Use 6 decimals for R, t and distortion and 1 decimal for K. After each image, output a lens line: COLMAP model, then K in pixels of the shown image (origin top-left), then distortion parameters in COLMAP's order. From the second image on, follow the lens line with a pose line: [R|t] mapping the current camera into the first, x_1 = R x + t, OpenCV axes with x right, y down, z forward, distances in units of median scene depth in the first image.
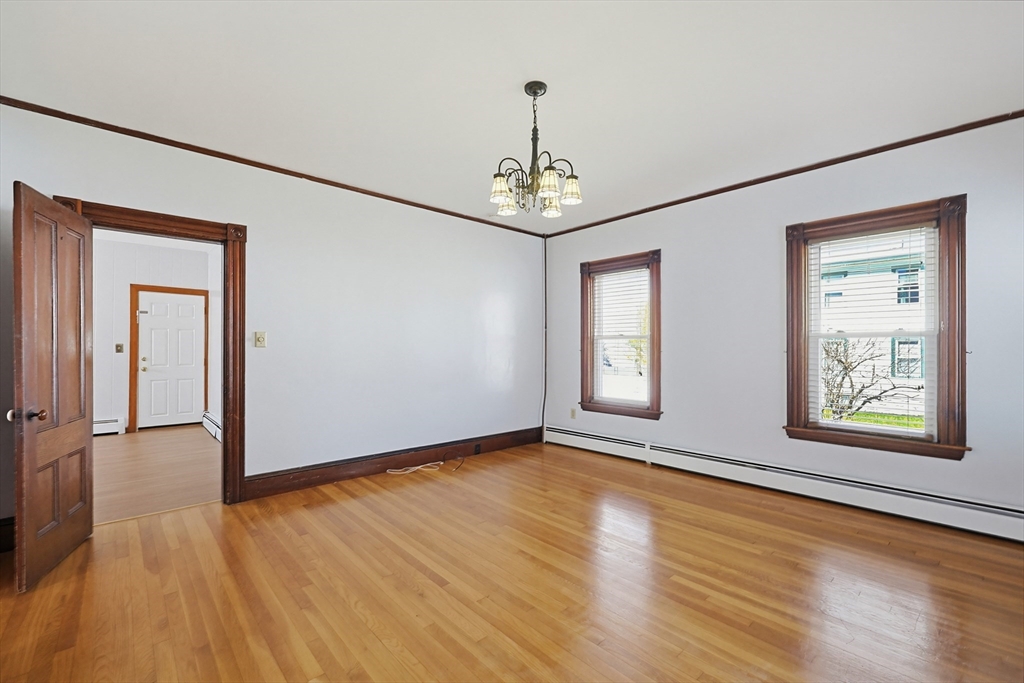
lens RADIAL K [[439.3, 0, 507.8], [0, 439.3, 343.4], [0, 0, 1]] dist [-0.000060, 0.000123]
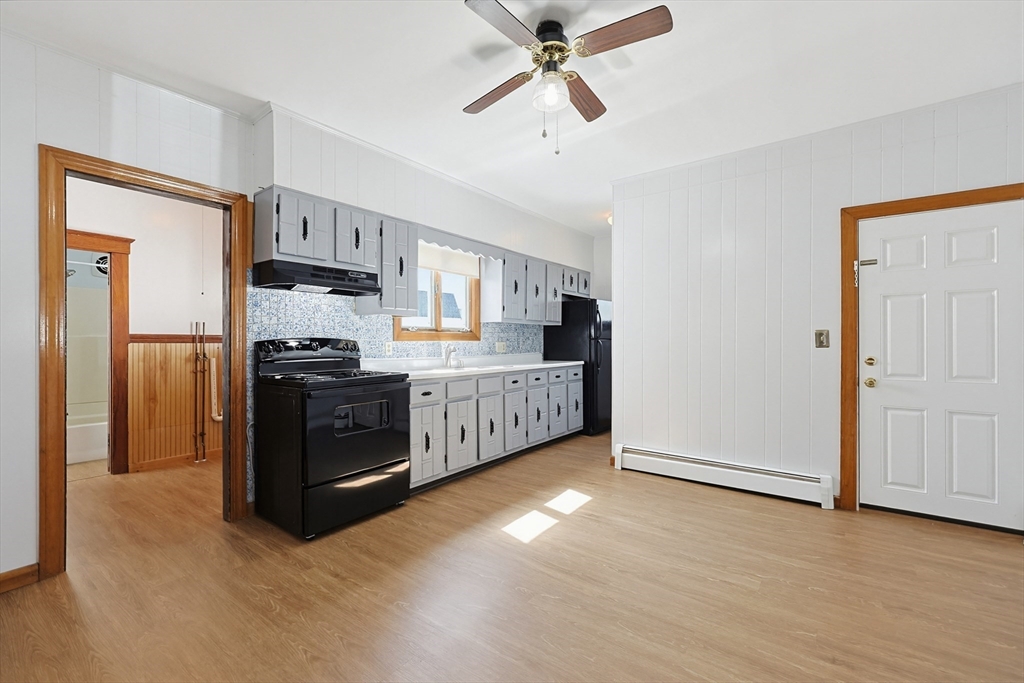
lens RADIAL K [[439.3, 0, 507.8], [0, 439.3, 343.4], [0, 0, 1]] dist [-0.000060, 0.000123]
pose [[0.192016, 0.000863, -0.981391, -0.545687], [0.011124, 0.999933, 0.003056, 0.012801], [0.981329, -0.011504, 0.191993, 0.654487]]
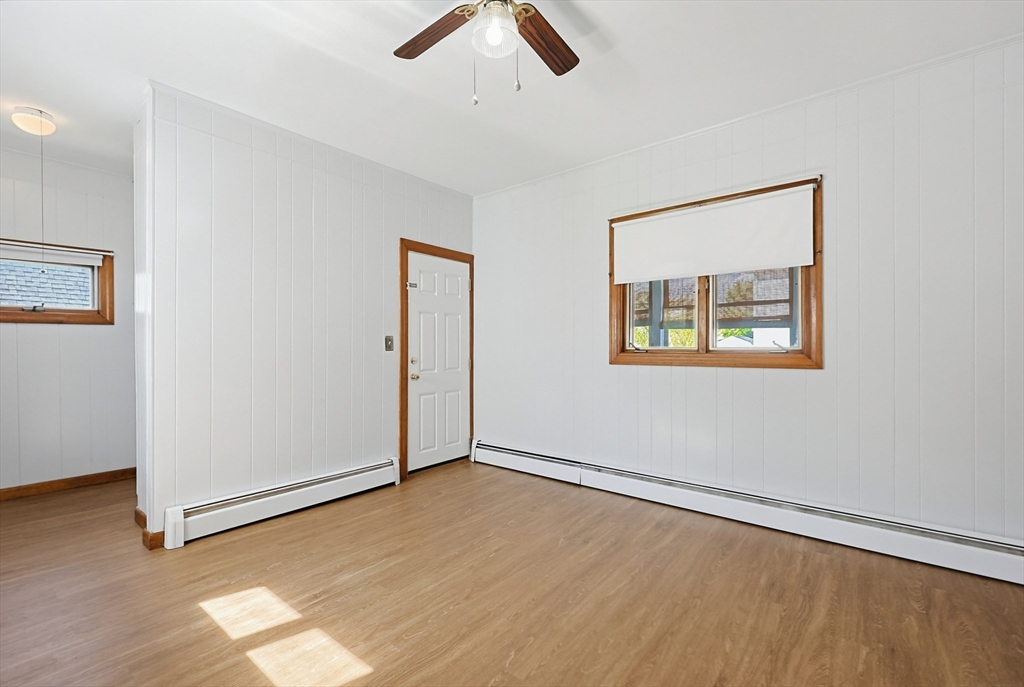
lens RADIAL K [[444.1, 0, 514.0], [0, 444.1, 348.1], [0, 0, 1]] dist [-0.002623, -0.000111]
pose [[0.986895, -0.005743, 0.161262, -0.981537], [0.003689, 0.999908, 0.013035, 0.012183], [-0.161323, -0.012269, 0.986825, 0.445978]]
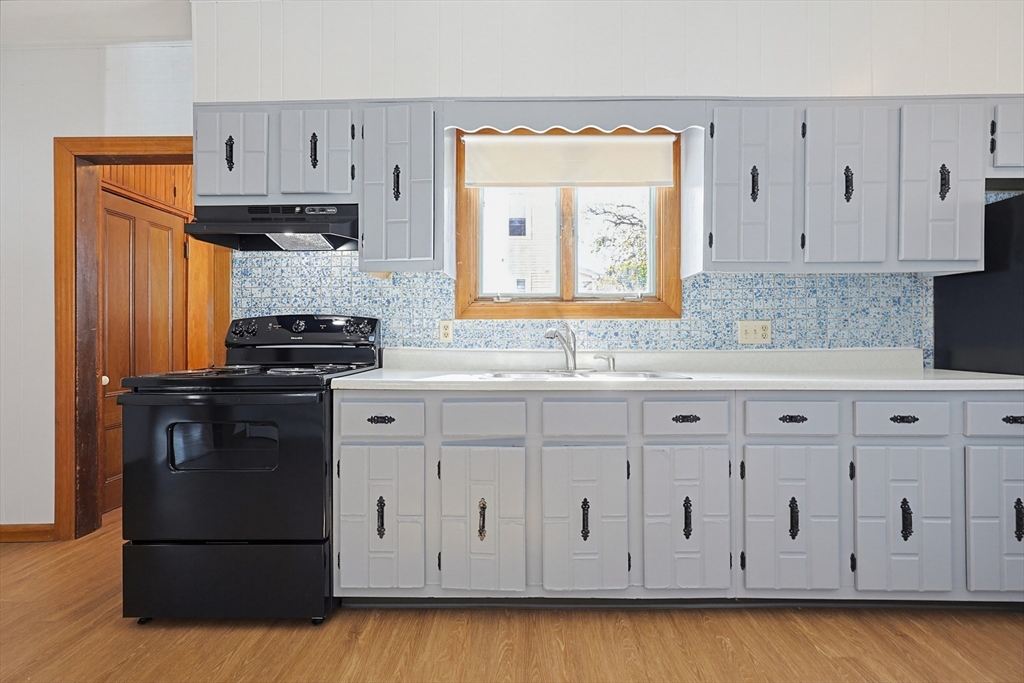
lens RADIAL K [[434.6, 0, 518.0], [0, 434.6, 335.4], [0, 0, 1]] dist [0.000280, 0.000129]
pose [[-0.679569, 0.002071, -0.733609, -1.047066], [0.006166, 0.999977, -0.002889, 0.027285], [0.733586, -0.006487, -0.679566, 0.958154]]
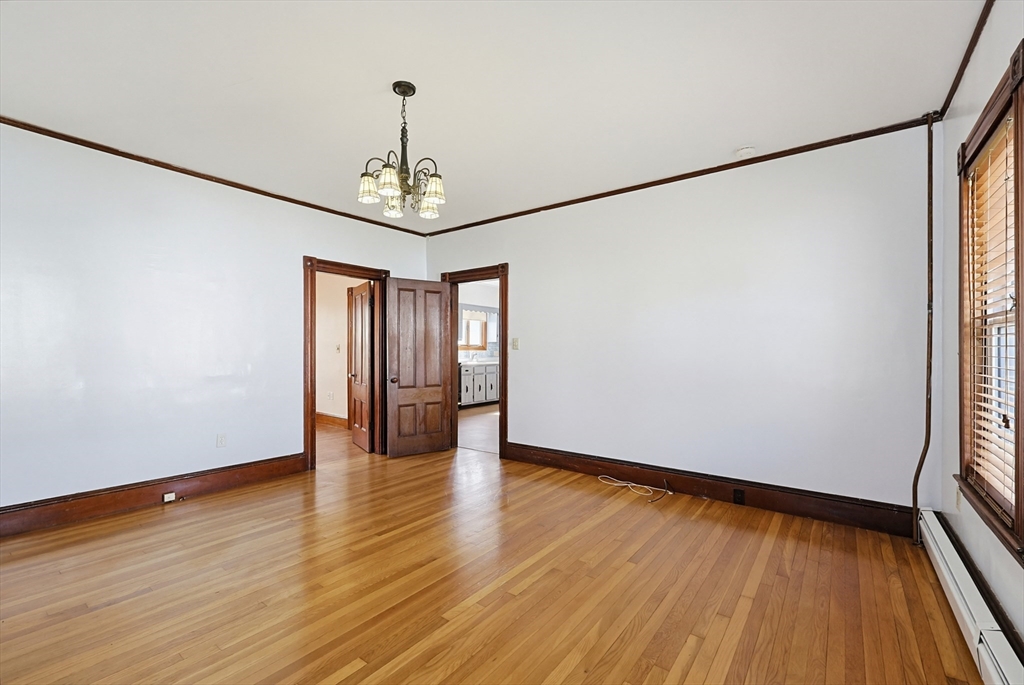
lens RADIAL K [[439.3, 0, 507.8], [0, 439.3, 344.4], [0, 0, 1]] dist [-0.000060, 0.000123]
pose [[0.186058, -0.014175, -0.982437, 0.516289], [0.007903, 0.999885, -0.012930, 0.008764], [0.982507, -0.005358, 0.186149, 0.497933]]
